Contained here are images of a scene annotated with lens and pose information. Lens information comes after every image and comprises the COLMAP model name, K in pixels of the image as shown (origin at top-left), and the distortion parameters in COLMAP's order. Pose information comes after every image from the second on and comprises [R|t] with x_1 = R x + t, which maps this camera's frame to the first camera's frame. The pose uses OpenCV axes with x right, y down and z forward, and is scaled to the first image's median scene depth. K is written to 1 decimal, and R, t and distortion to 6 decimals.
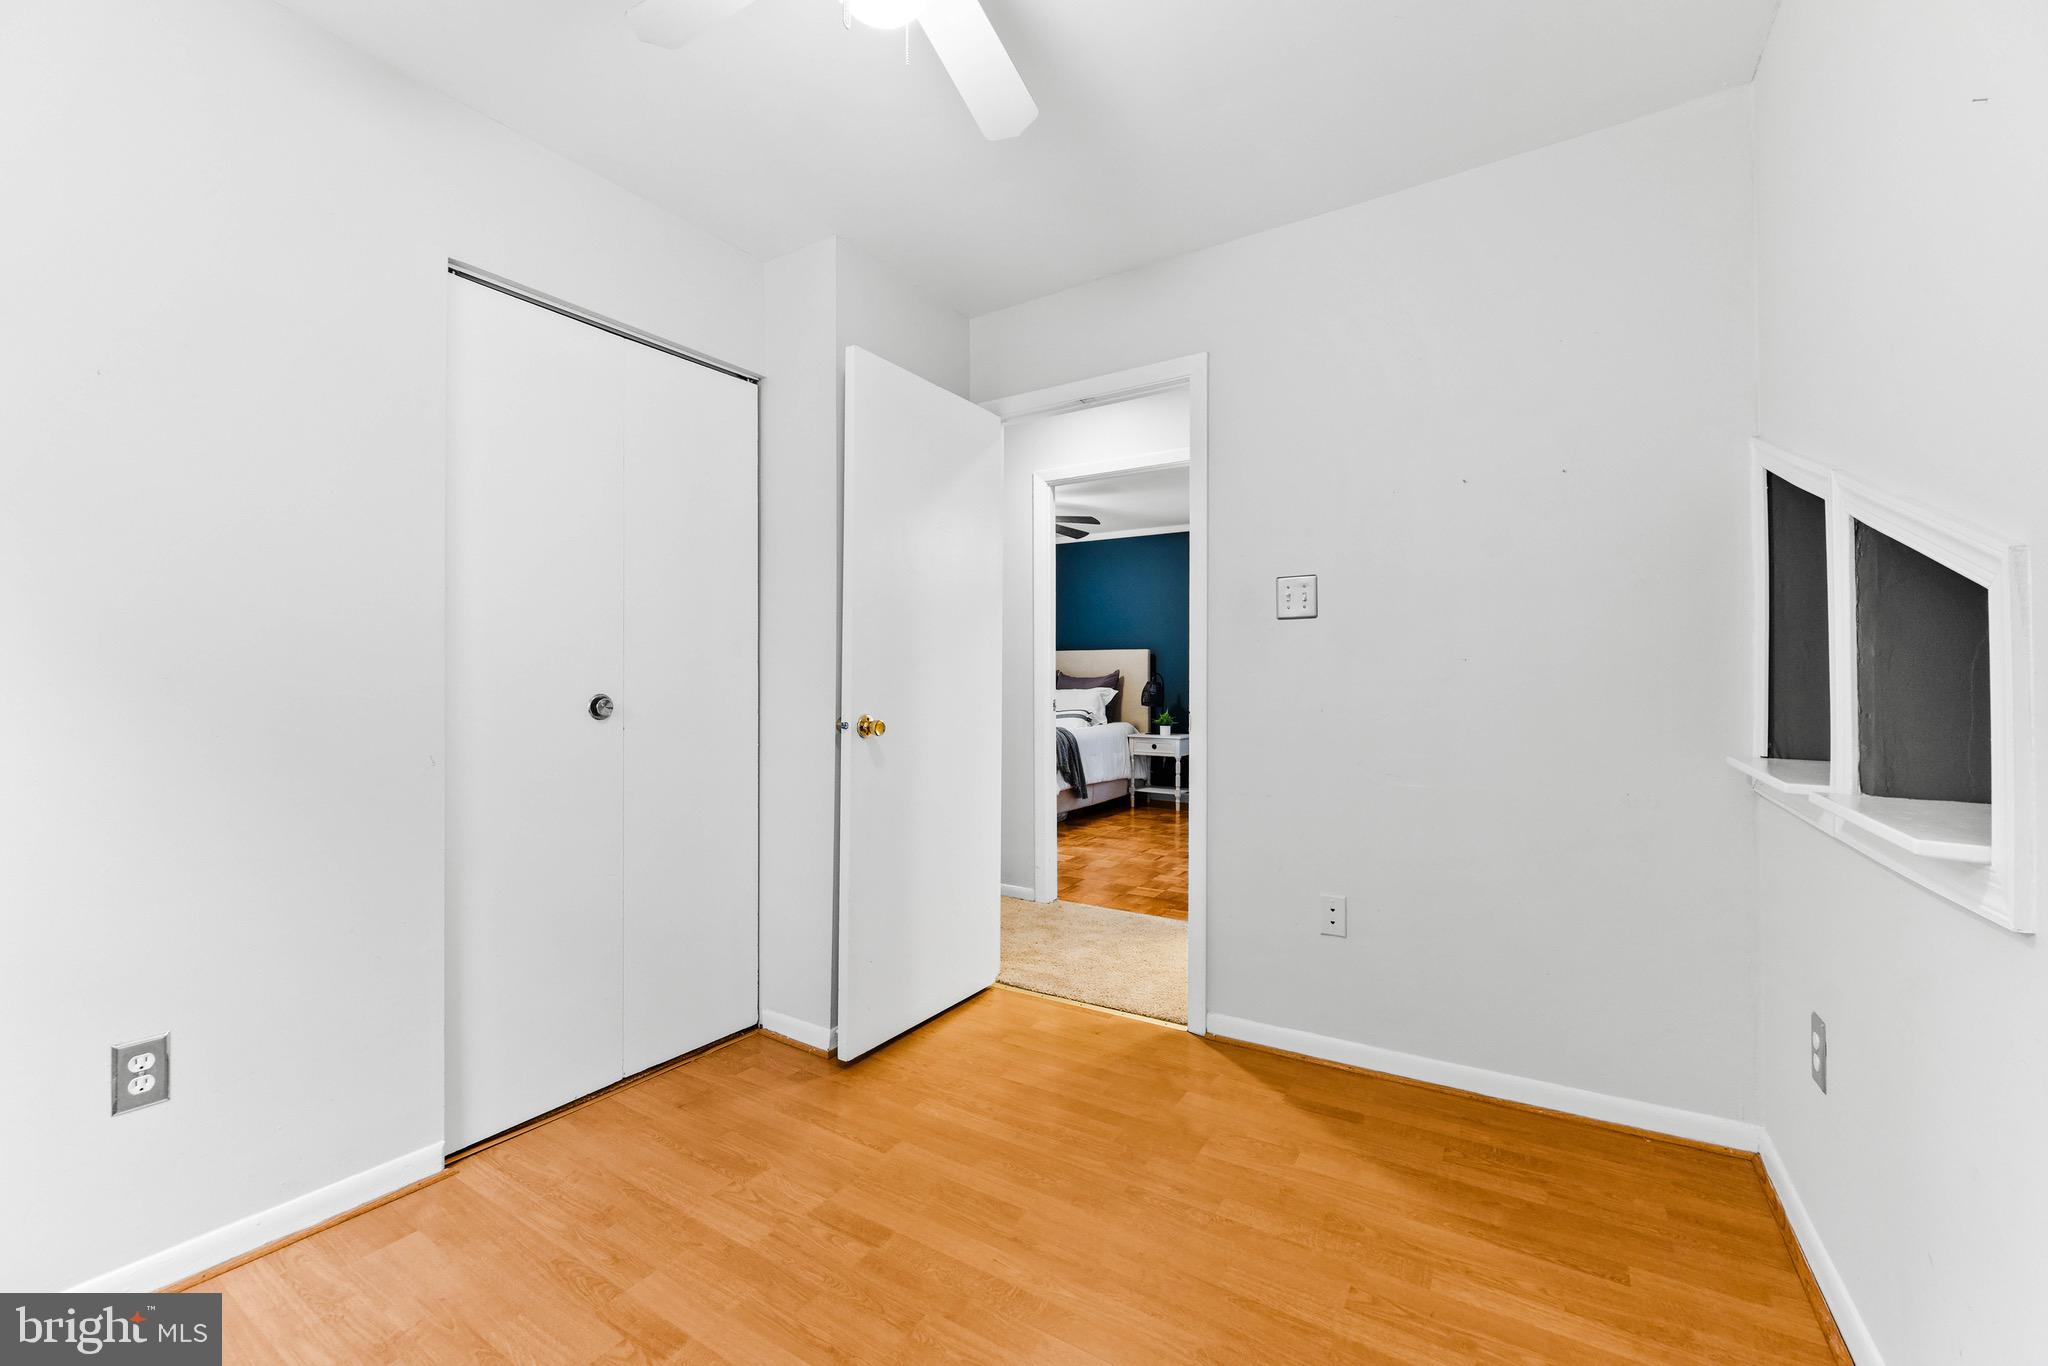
lens RADIAL K [[838.6, 0, 1021.3], [0, 838.6, 674.9], [0, 0, 1]] dist [-0.002604, -0.000778]
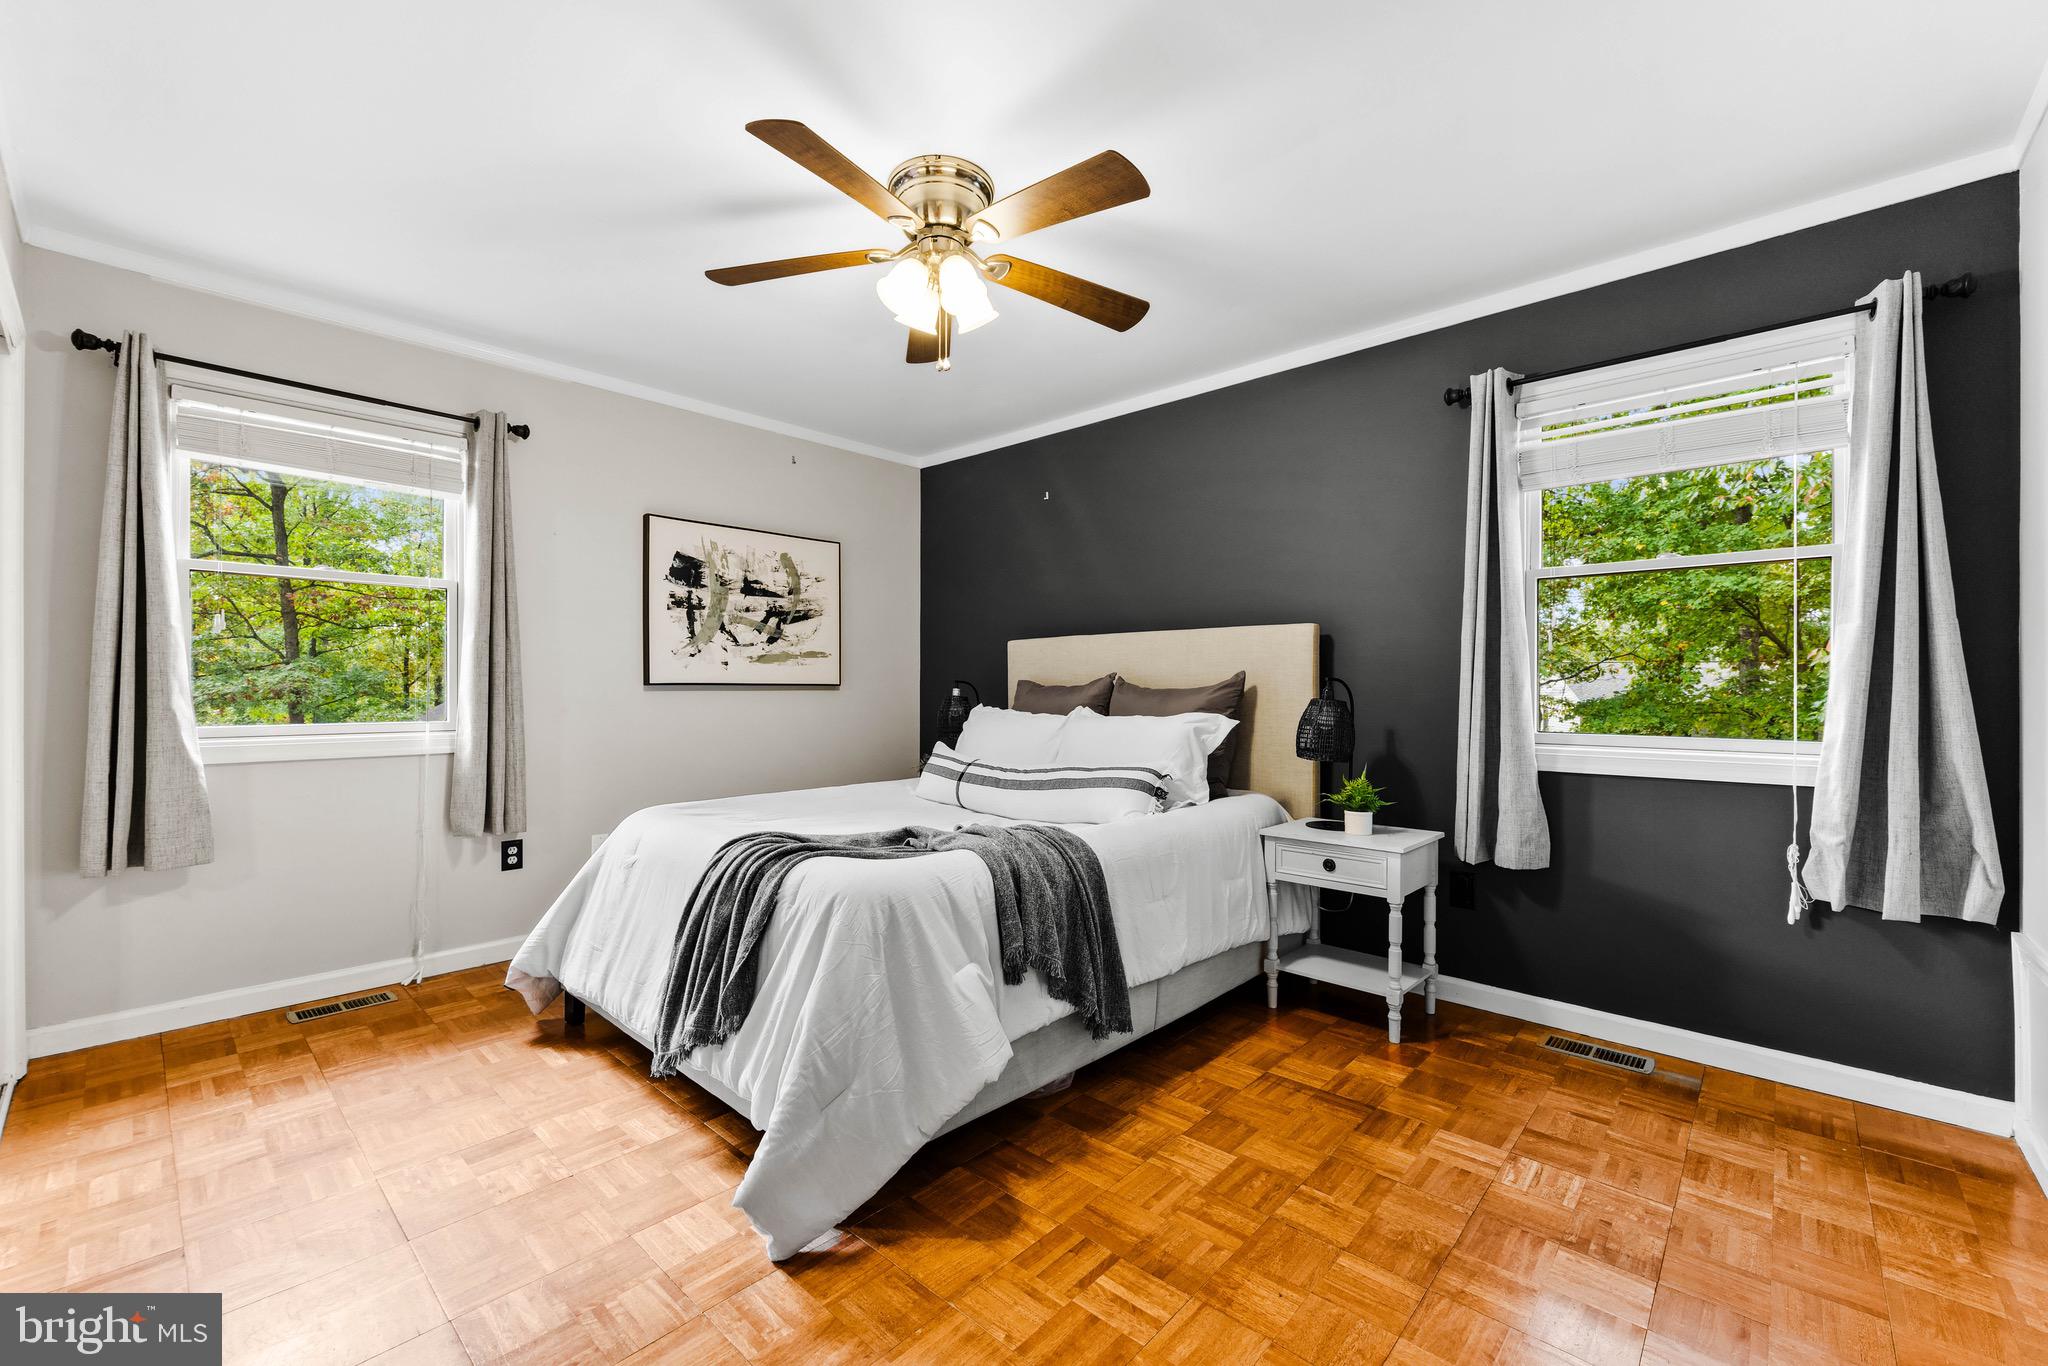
lens RADIAL K [[838.6, 0, 1021.5], [0, 838.6, 683.6], [0, 0, 1]] dist [-0.002604, -0.000778]
pose [[0.981561, 0.000236, -0.191150, 0.090476], [-0.001499, 0.999978, -0.006465, 0.003123], [0.191145, 0.006632, 0.981539, 0.576564]]
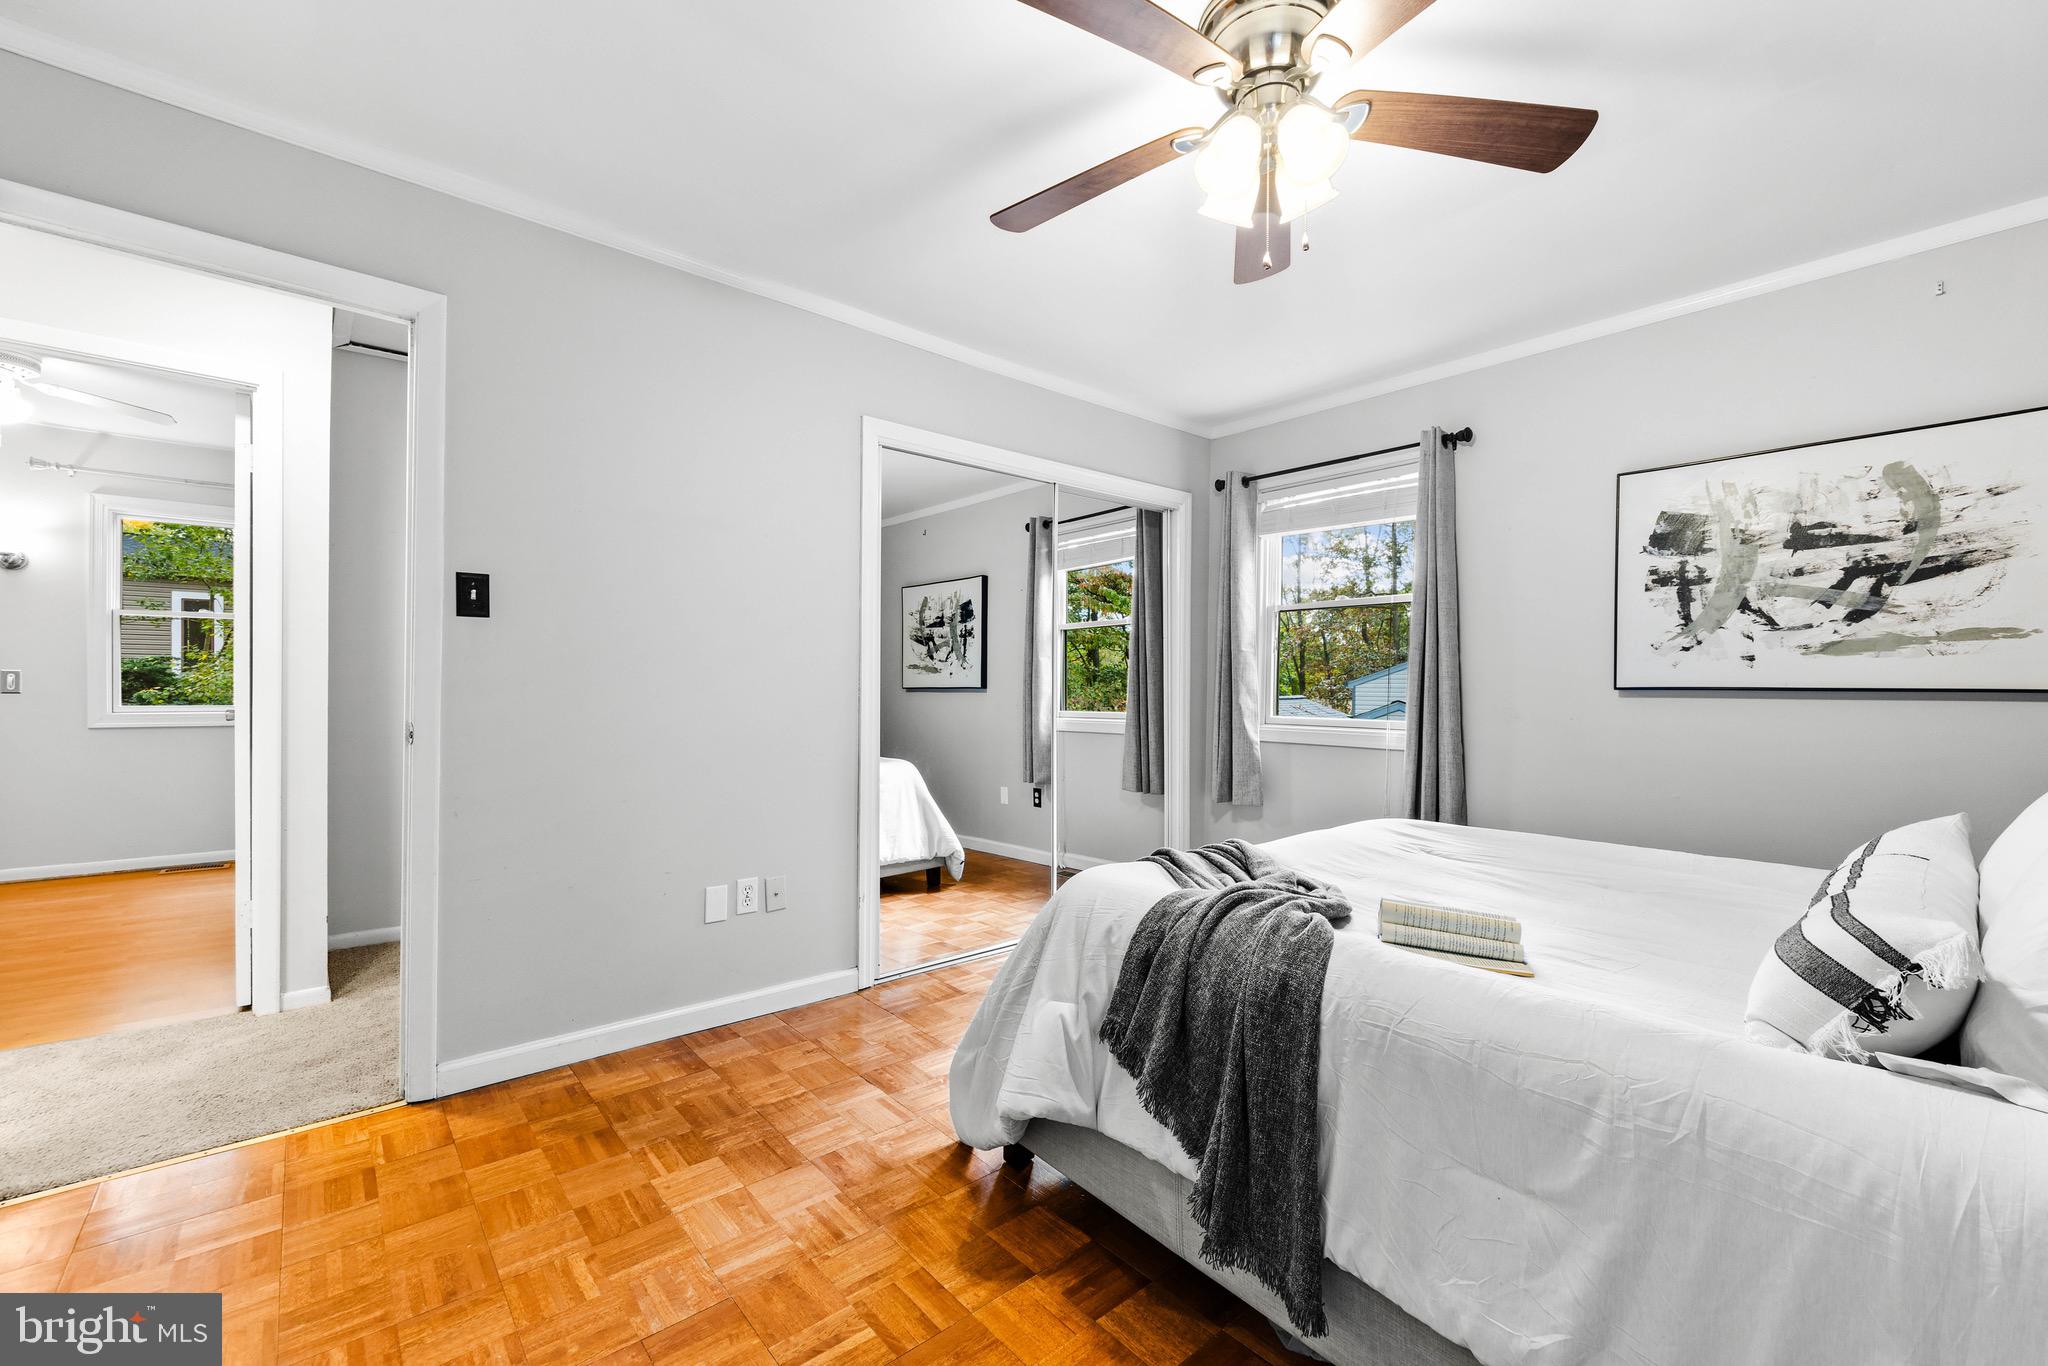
lens RADIAL K [[838.6, 0, 1019.2], [0, 838.6, 686.3], [0, 0, 1]] dist [-0.002604, -0.000778]
pose [[-0.315672, -0.004509, -0.948858, 0.255892], [-0.011933, 0.999928, -0.000782, 0.003220], [0.948793, 0.011076, -0.315703, 0.907481]]
